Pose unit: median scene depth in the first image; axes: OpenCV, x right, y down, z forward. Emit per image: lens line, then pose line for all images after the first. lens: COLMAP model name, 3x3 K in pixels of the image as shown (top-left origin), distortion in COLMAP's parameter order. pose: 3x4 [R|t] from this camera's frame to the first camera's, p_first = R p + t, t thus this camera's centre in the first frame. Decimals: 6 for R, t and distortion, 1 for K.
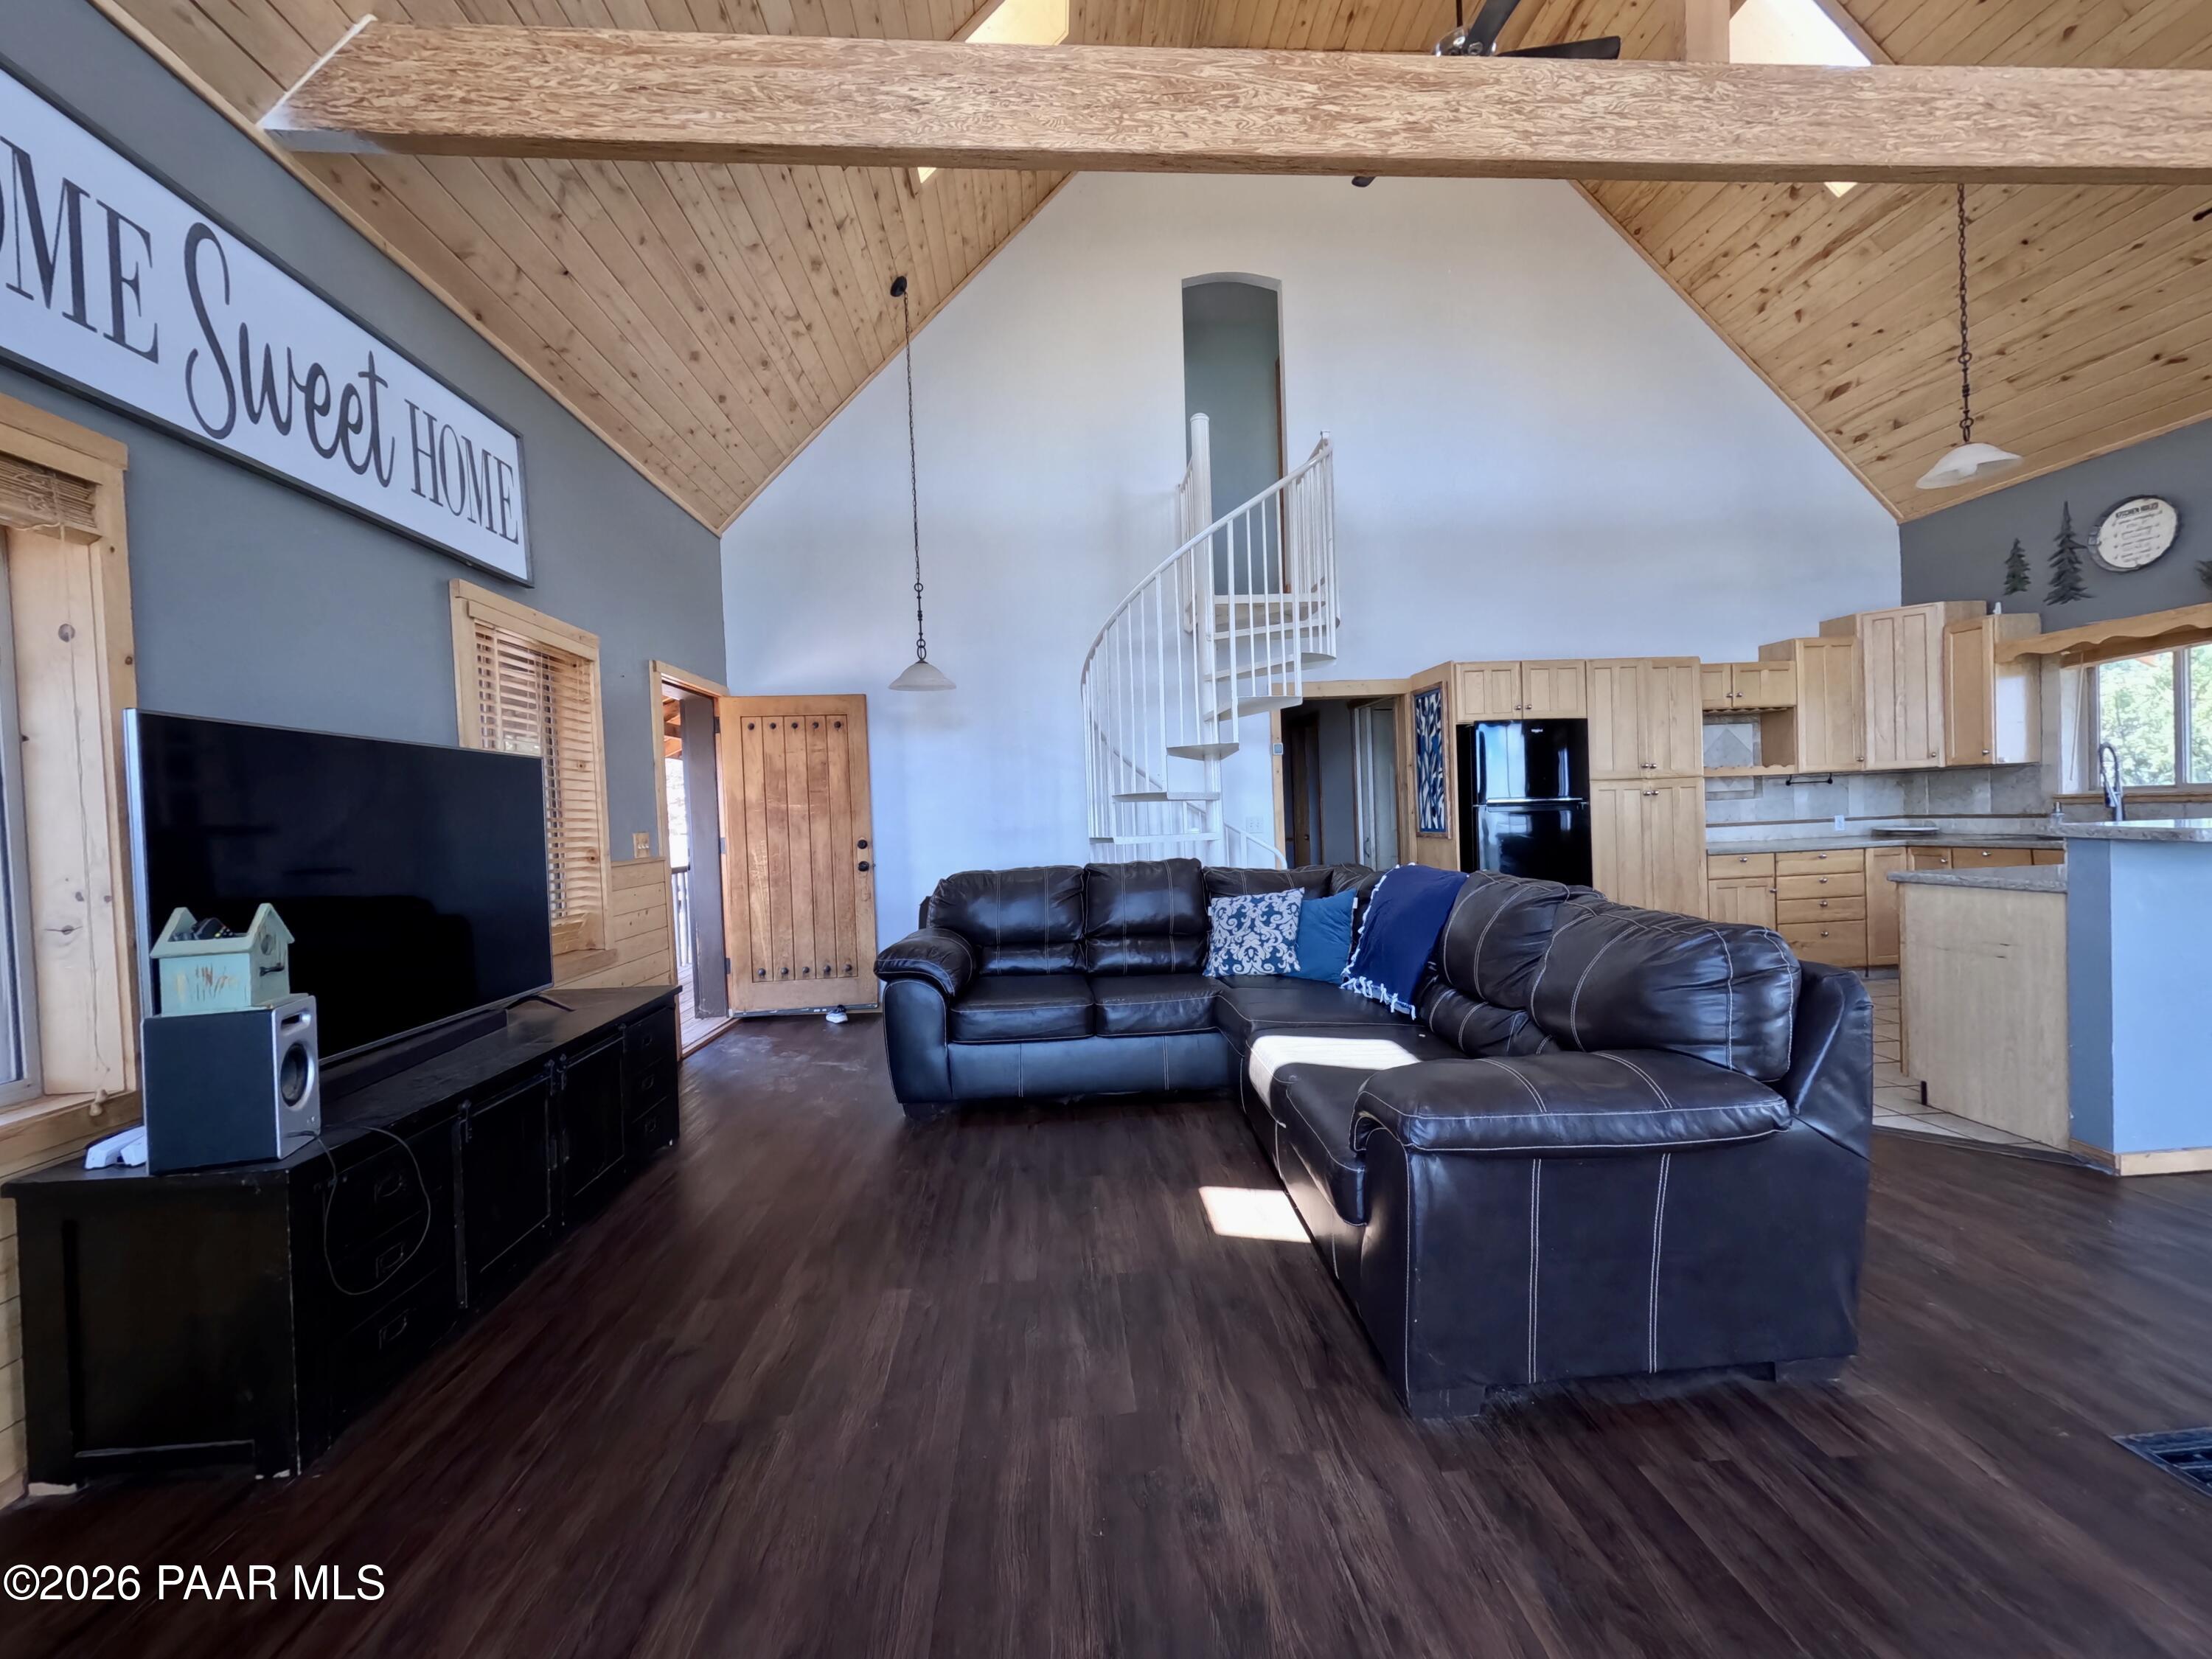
lens RADIAL K [[897.7, 0, 1104.0], [0, 897.7, 829.8], [0, 0, 1]] dist [-0.003967, 0.000485]
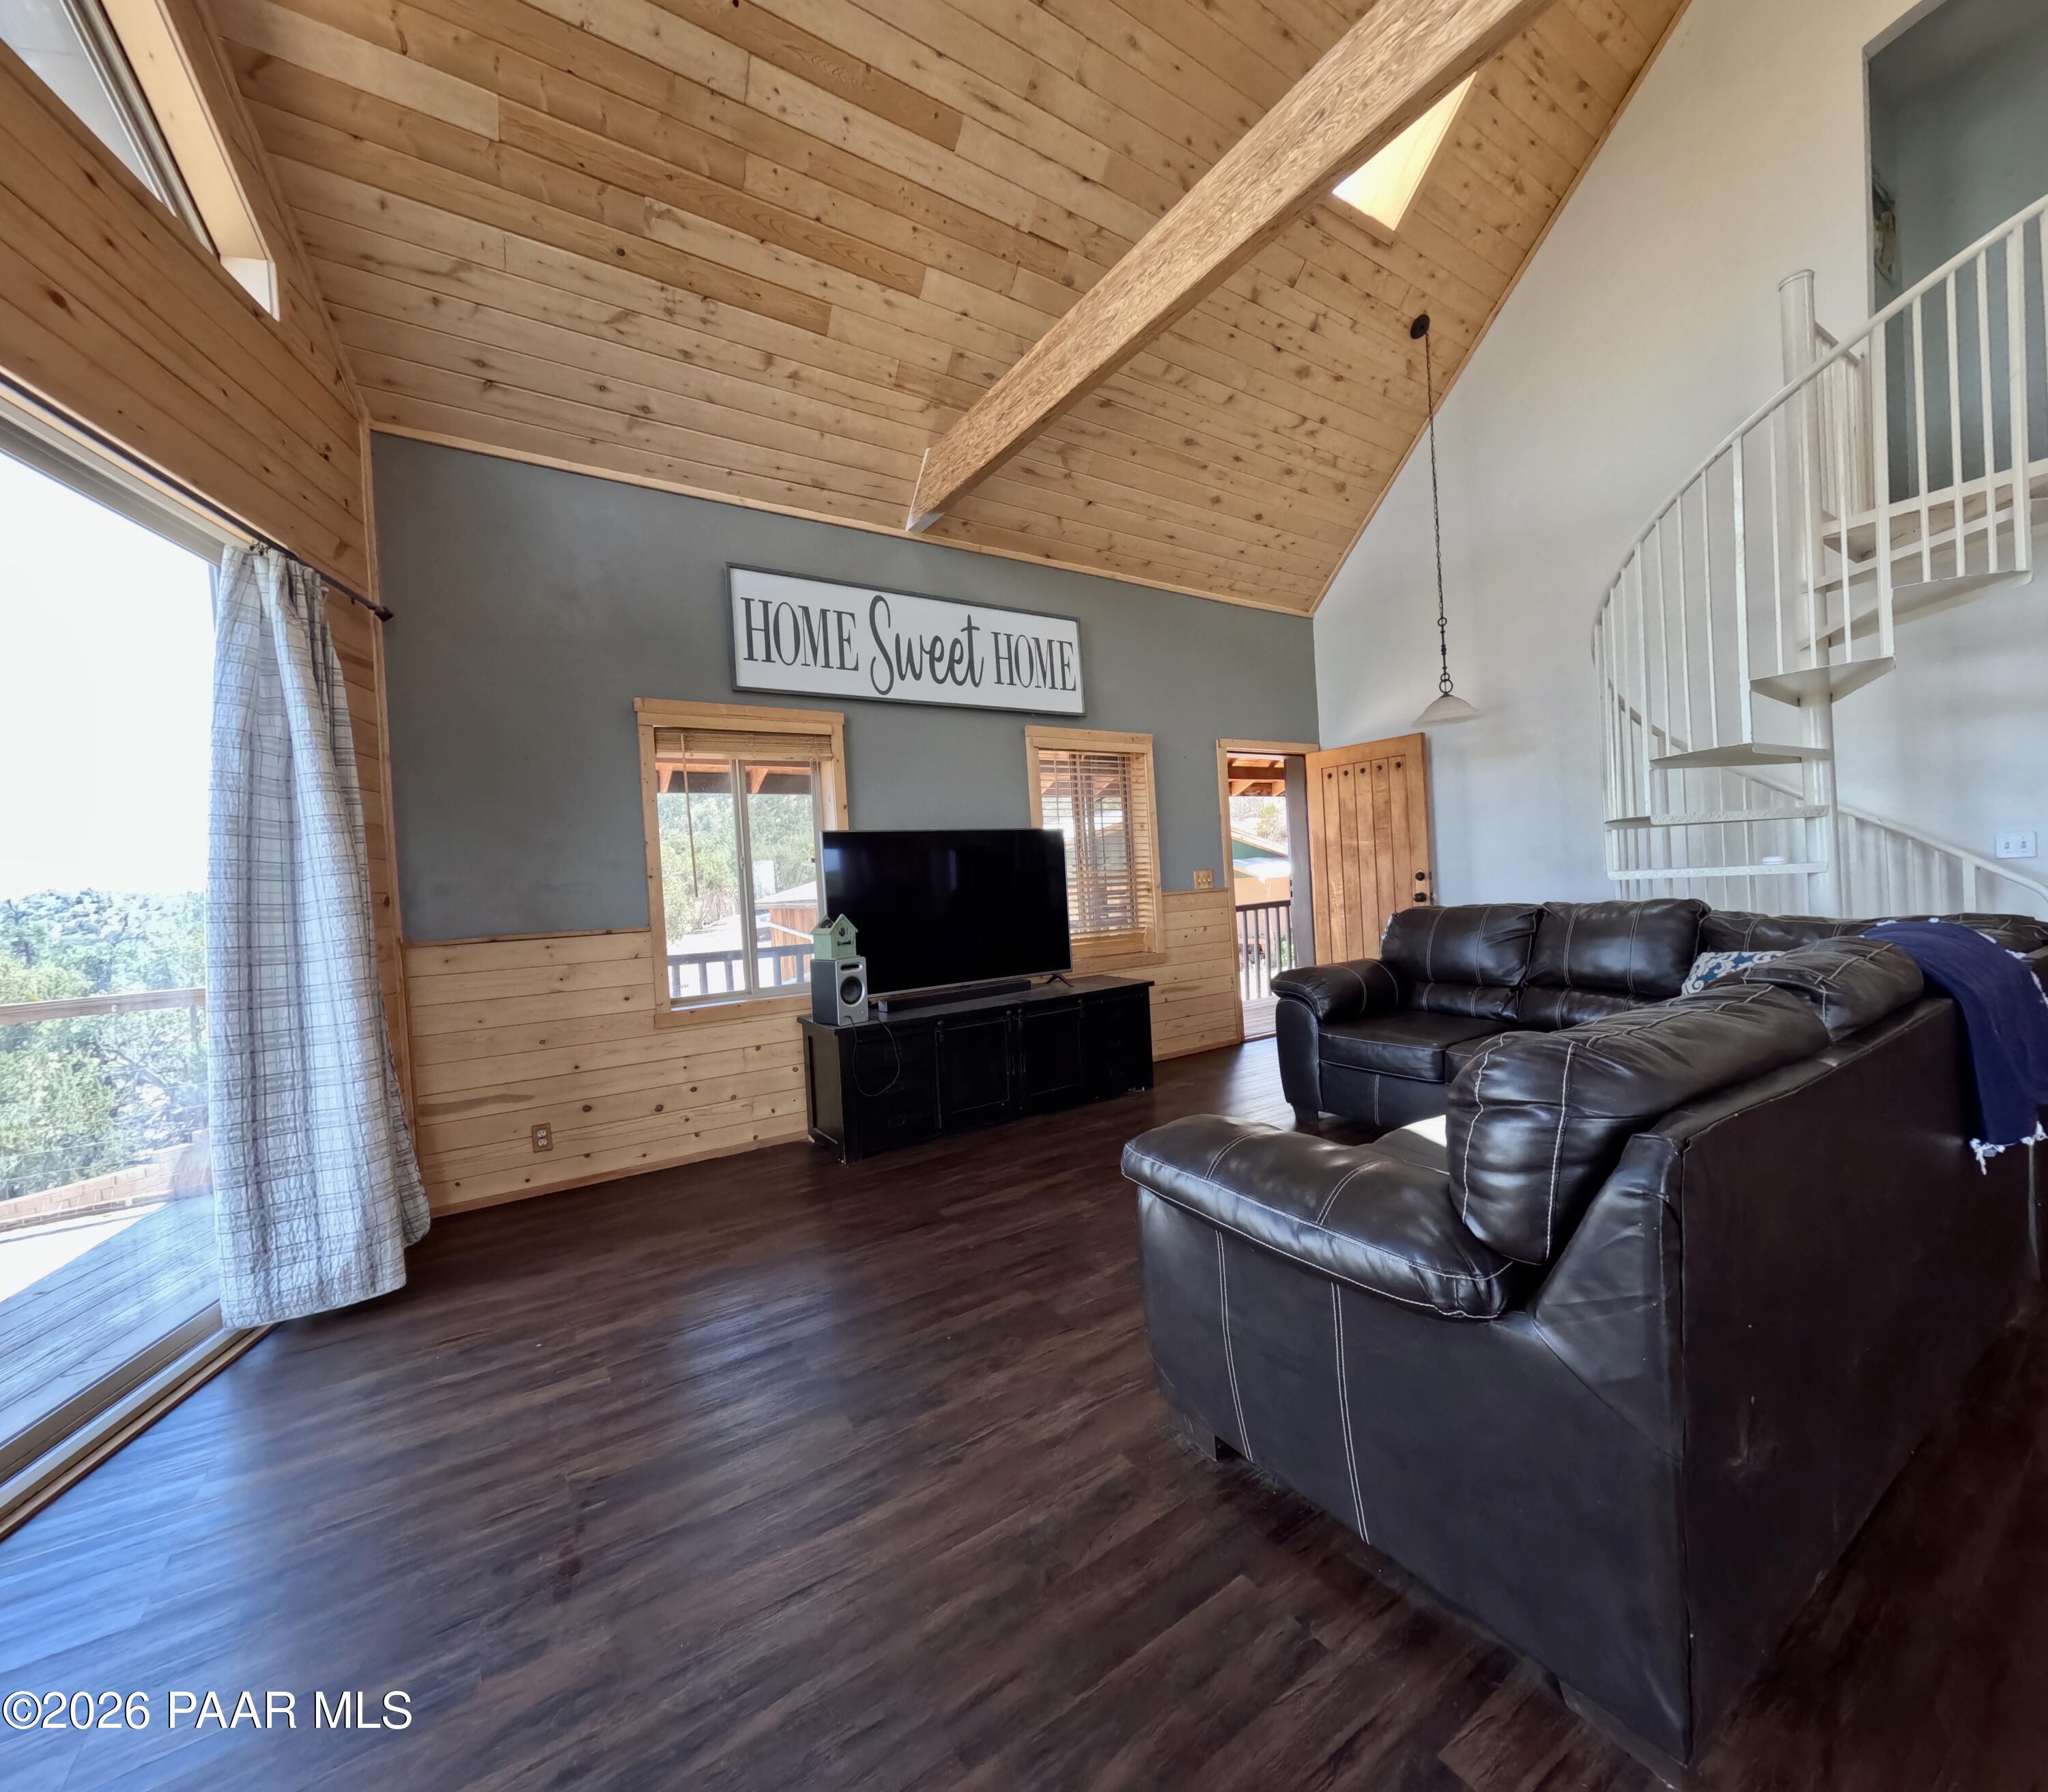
lens RADIAL K [[828.4, 0, 1022.3], [0, 828.4, 893.7], [0, 0, 1]] dist [0.001779, 0.000520]
pose [[0.494525, 0.018396, -0.868969, 0.377744], [0.025458, 0.999040, 0.035637, -0.011235], [0.868790, -0.039746, 0.493582, 0.123222]]
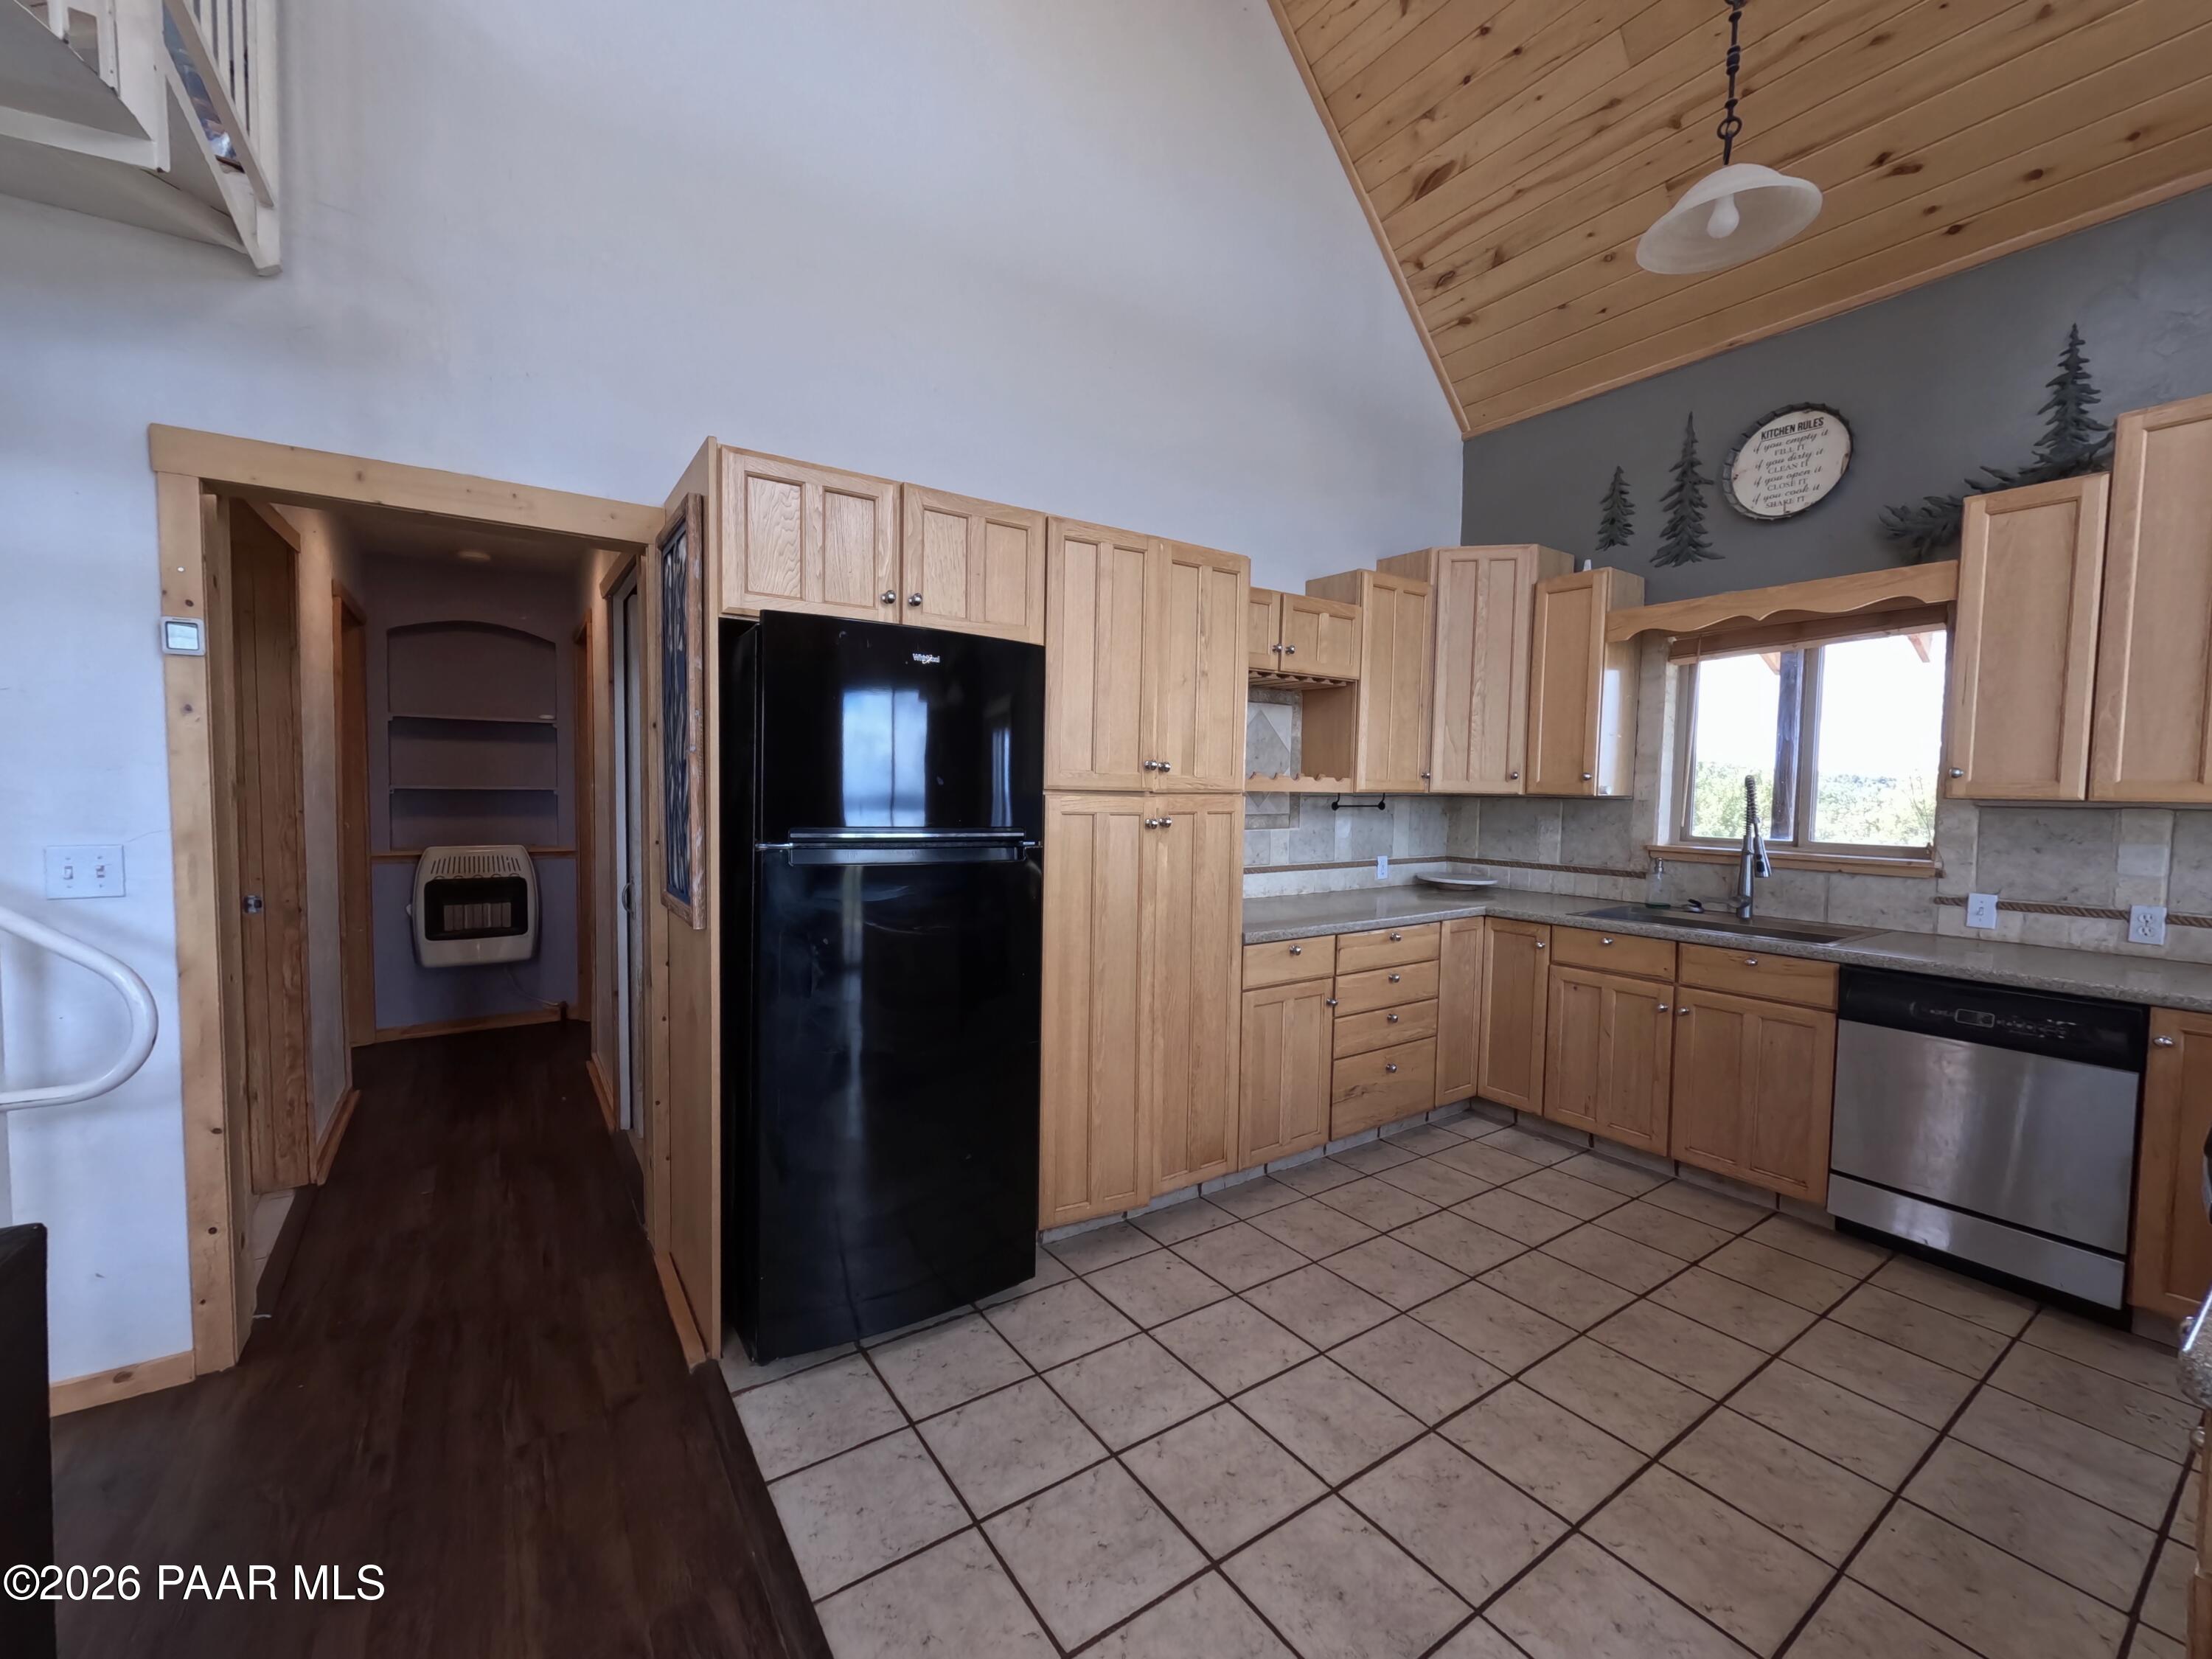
lens RADIAL K [[897.7, 0, 1106.7], [0, 897.7, 835.1], [0, 0, 1]] dist [-0.003967, 0.000485]
pose [[0.859355, 0.023377, 0.510846, 0.359085], [-0.039931, 0.998972, 0.021459, -0.045702], [-0.509819, -0.038840, 0.859405, 0.632790]]
